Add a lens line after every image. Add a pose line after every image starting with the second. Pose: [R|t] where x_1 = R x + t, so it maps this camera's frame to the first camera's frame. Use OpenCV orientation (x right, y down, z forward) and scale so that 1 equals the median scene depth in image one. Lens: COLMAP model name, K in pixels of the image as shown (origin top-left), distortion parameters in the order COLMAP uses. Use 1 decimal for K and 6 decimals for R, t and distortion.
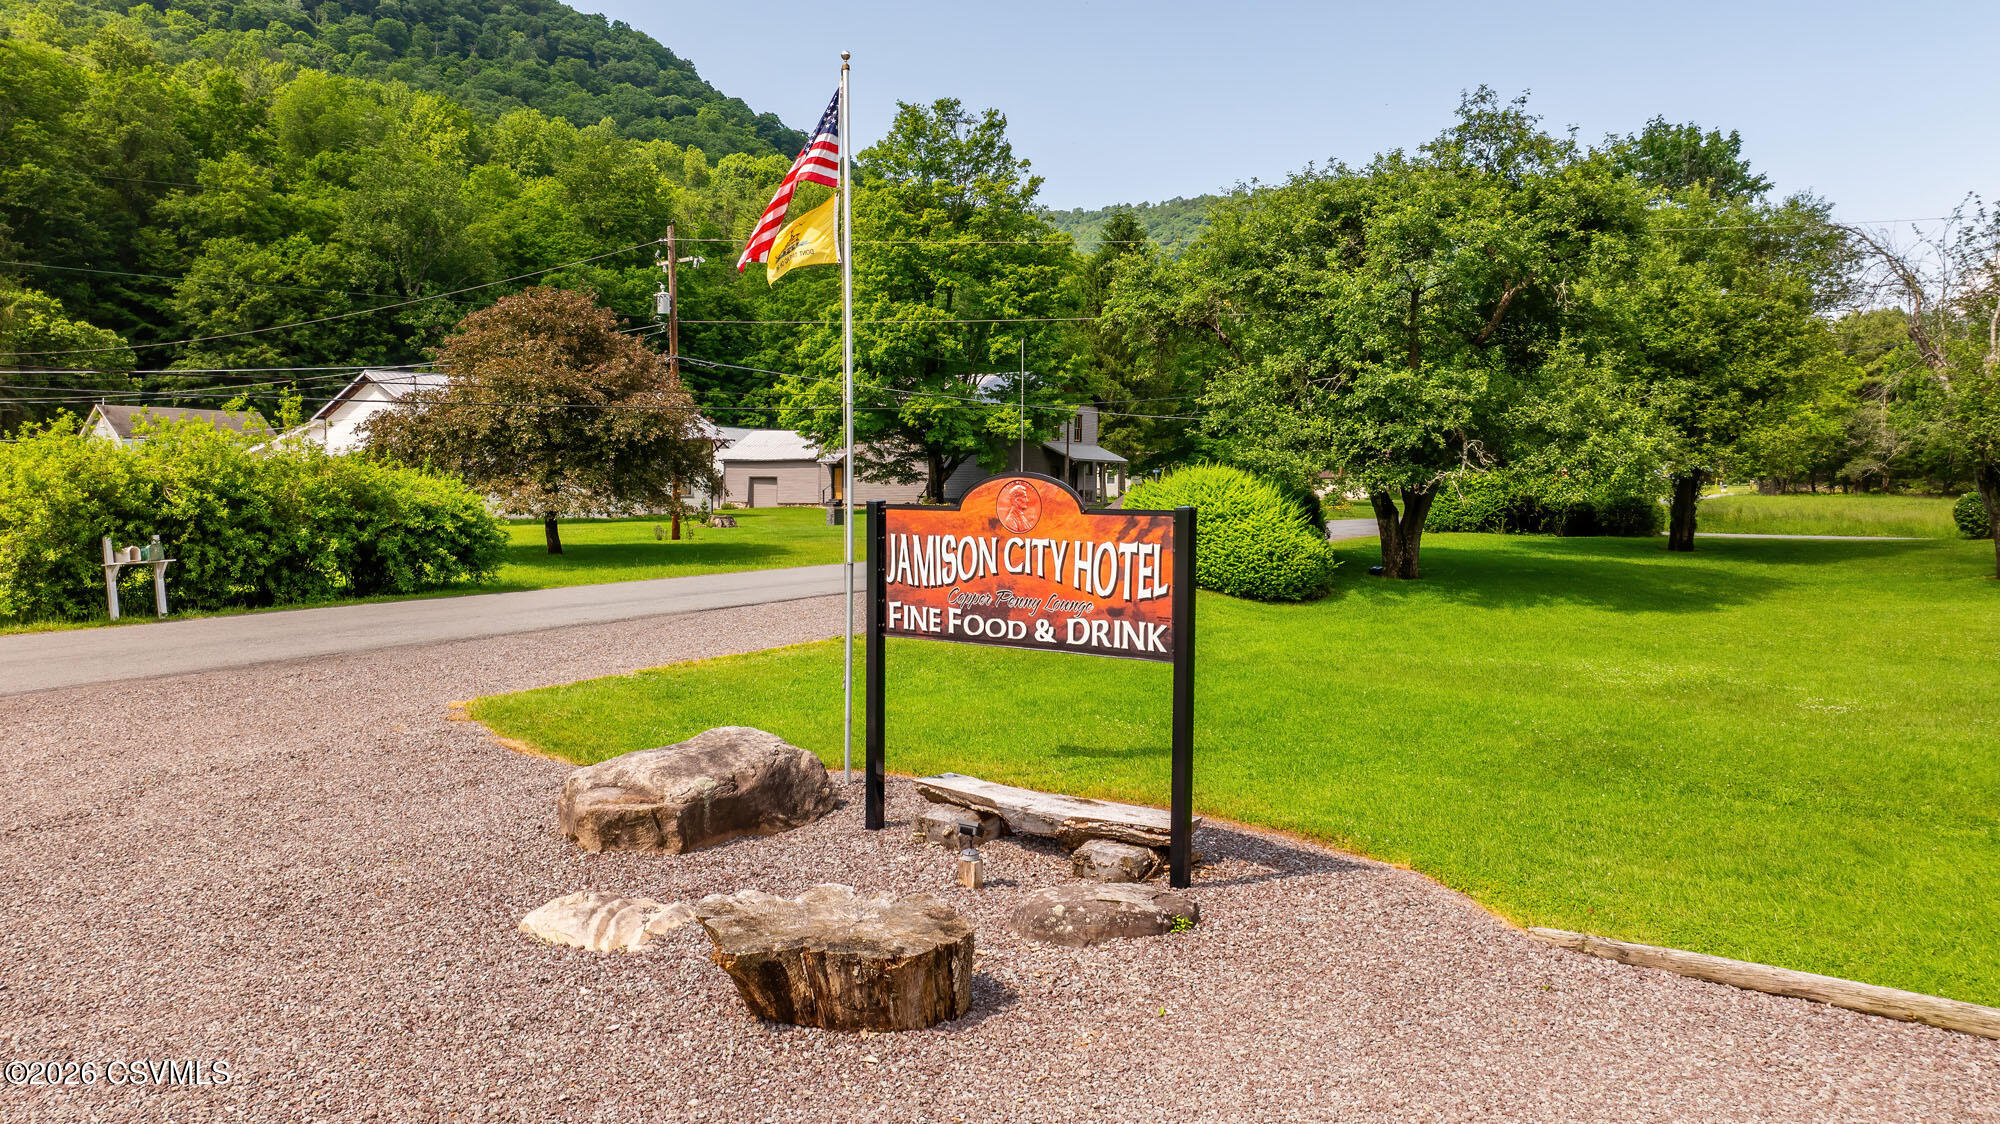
lens RADIAL K [[1396.8, 0, 1000.0], [0, 1396.8, 562.0], [0, 0, 1]] dist [-0.015525, 0.001624]
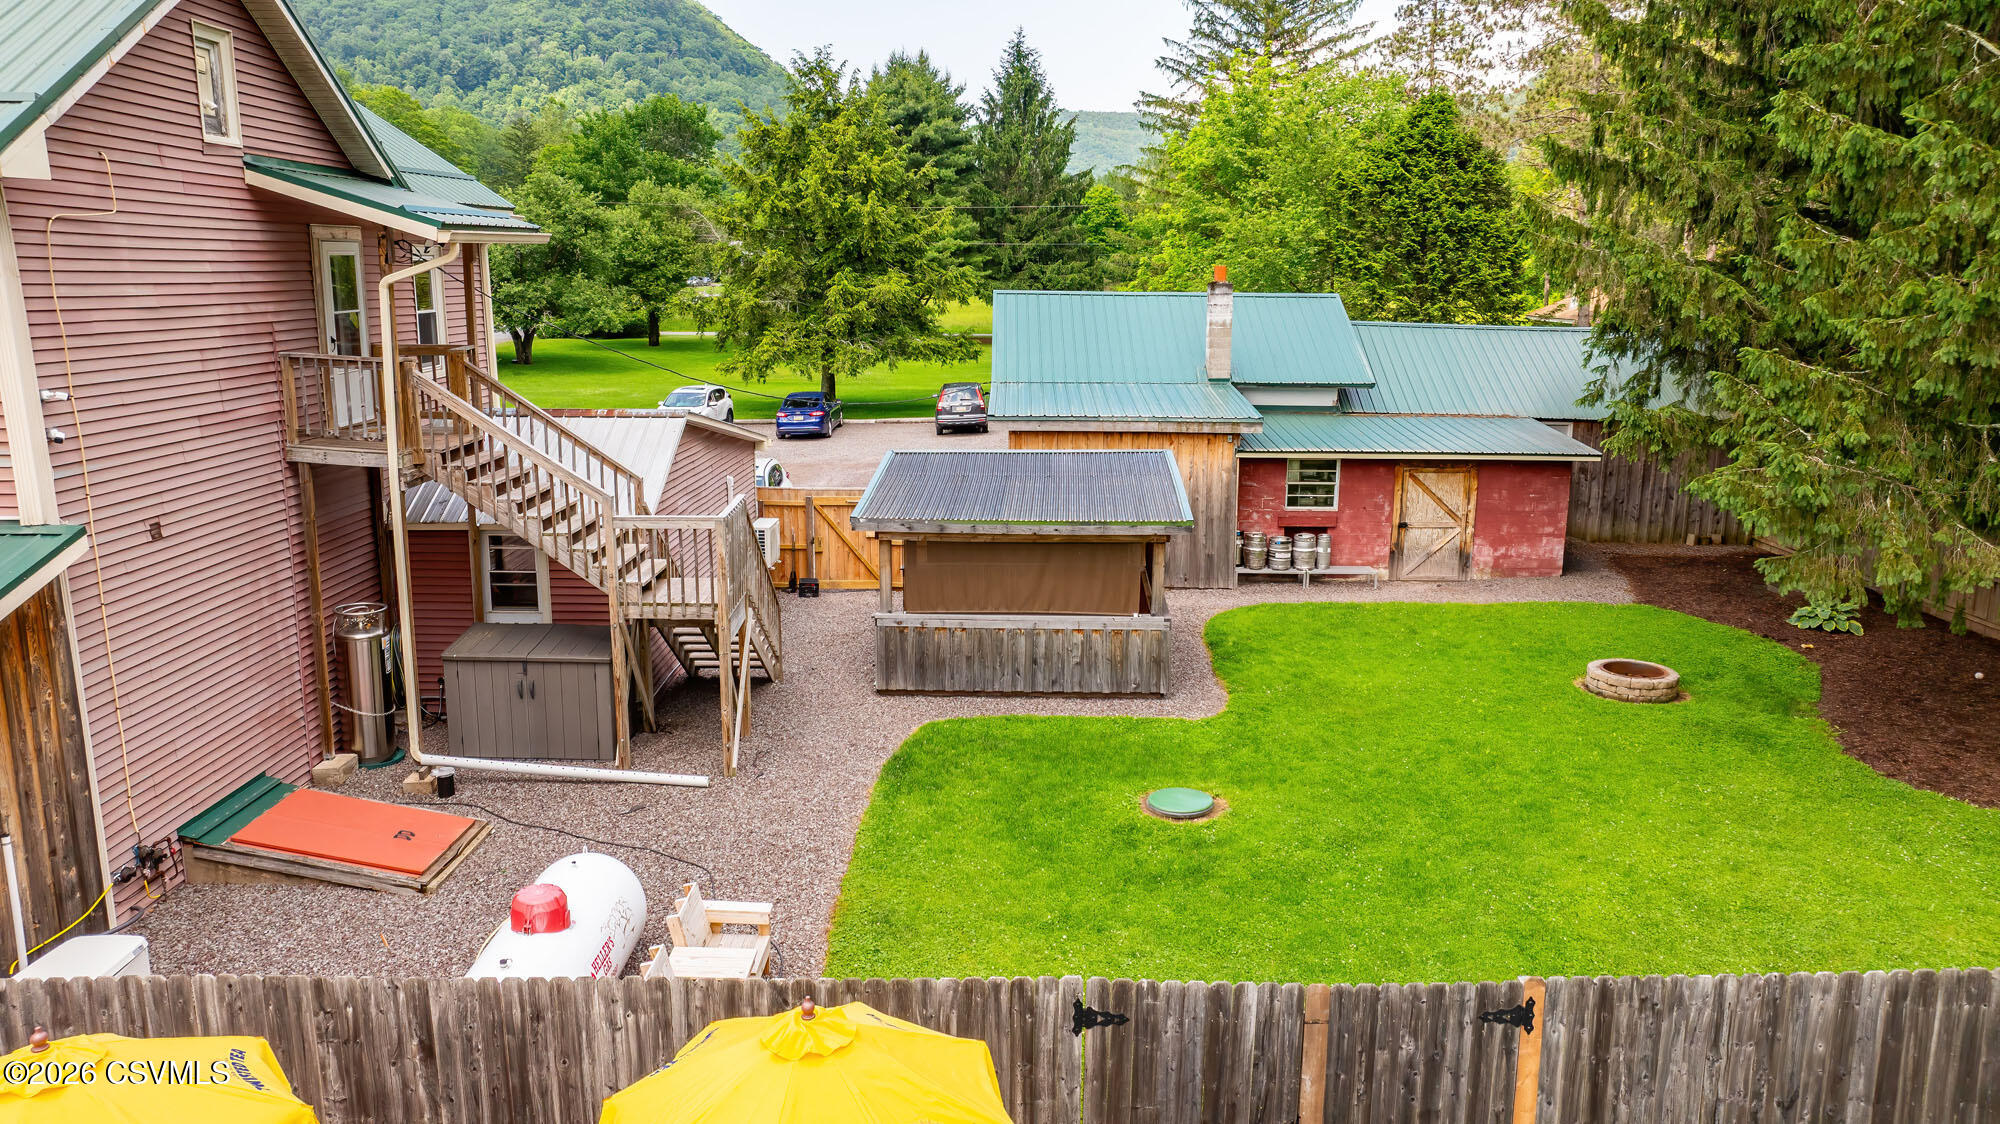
lens RADIAL K [[1388.9, 0, 1000.0], [0, 1388.9, 562.0], [0, 0, 1]] dist [-0.017974, -0.001014]
pose [[0.829604, -0.117028, 0.545951, -0.420411], [0.027754, 0.985223, 0.169015, -0.036560], [-0.557663, -0.125063, 0.820592, -1.623103]]
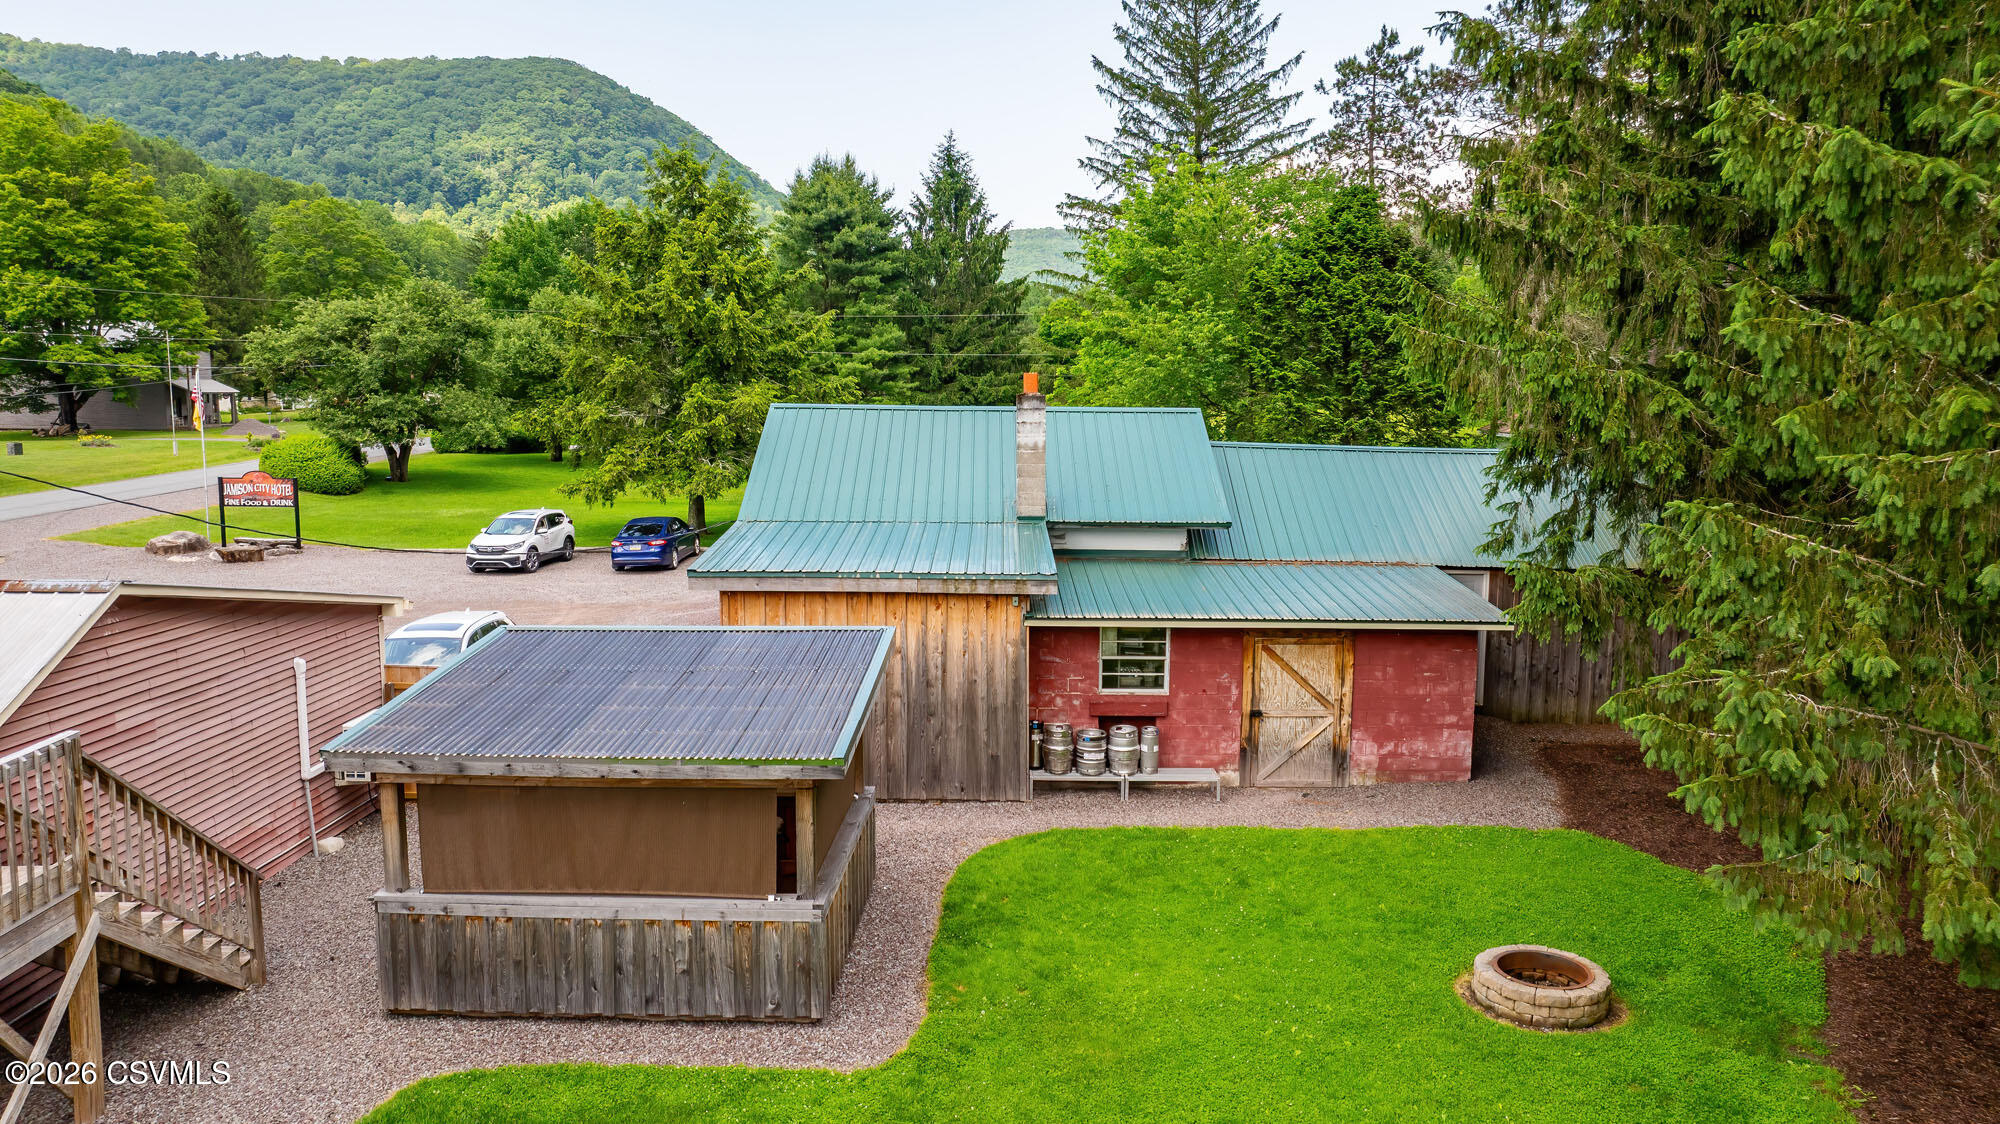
lens RADIAL K [[1396.8, 0, 1000.0], [0, 1396.8, 562.0], [0, 0, 1]] dist [-0.015525, 0.001624]
pose [[0.823810, -0.073630, 0.562065, -0.204084], [0.027395, 0.995541, 0.090263, -0.038675], [-0.566204, -0.058962, 0.822153, -1.518260]]
